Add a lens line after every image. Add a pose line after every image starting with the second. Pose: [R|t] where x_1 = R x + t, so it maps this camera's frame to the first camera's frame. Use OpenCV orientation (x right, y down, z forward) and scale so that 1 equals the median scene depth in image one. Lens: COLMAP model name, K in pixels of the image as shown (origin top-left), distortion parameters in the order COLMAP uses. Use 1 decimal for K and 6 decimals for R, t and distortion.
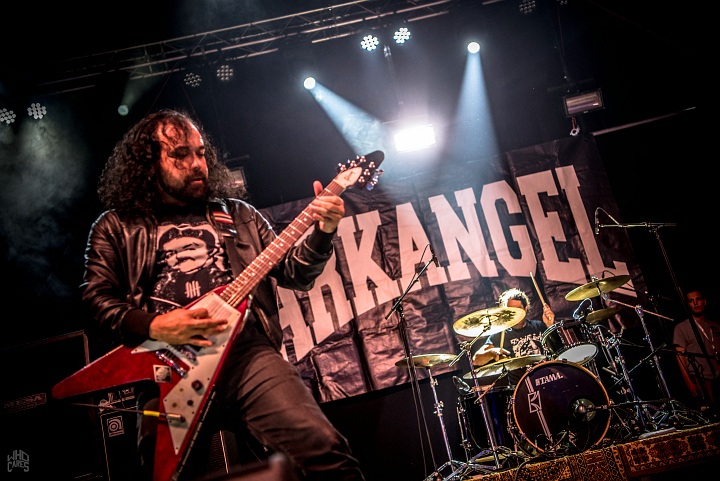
lens RADIAL K [[975.6, 0, 366.4], [0, 975.6, 226.5], [0, 0, 1]] dist [0.253604, 0.000000]
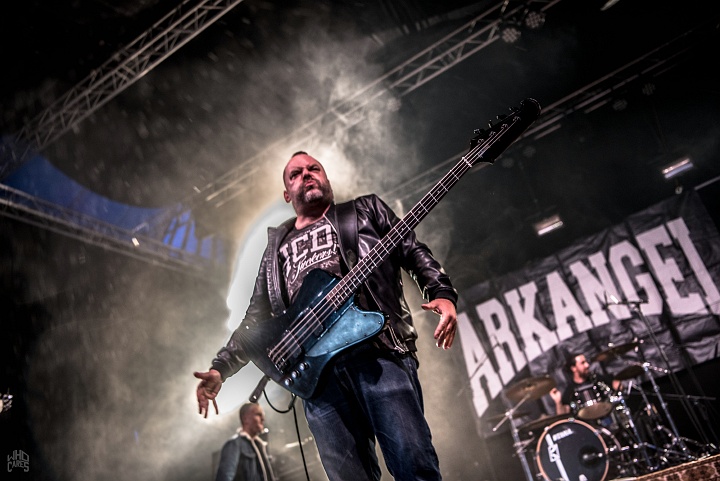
lens RADIAL K [[697.7, 0, 364.0], [0, 697.7, 235.3], [0, 0, 1]] dist [0.042652, 0.000000]
pose [[0.859544, -0.207015, -0.467256, 0.282347], [0.200512, 0.977582, -0.064259, -0.065000], [0.470083, -0.038457, 0.881784, 0.022126]]
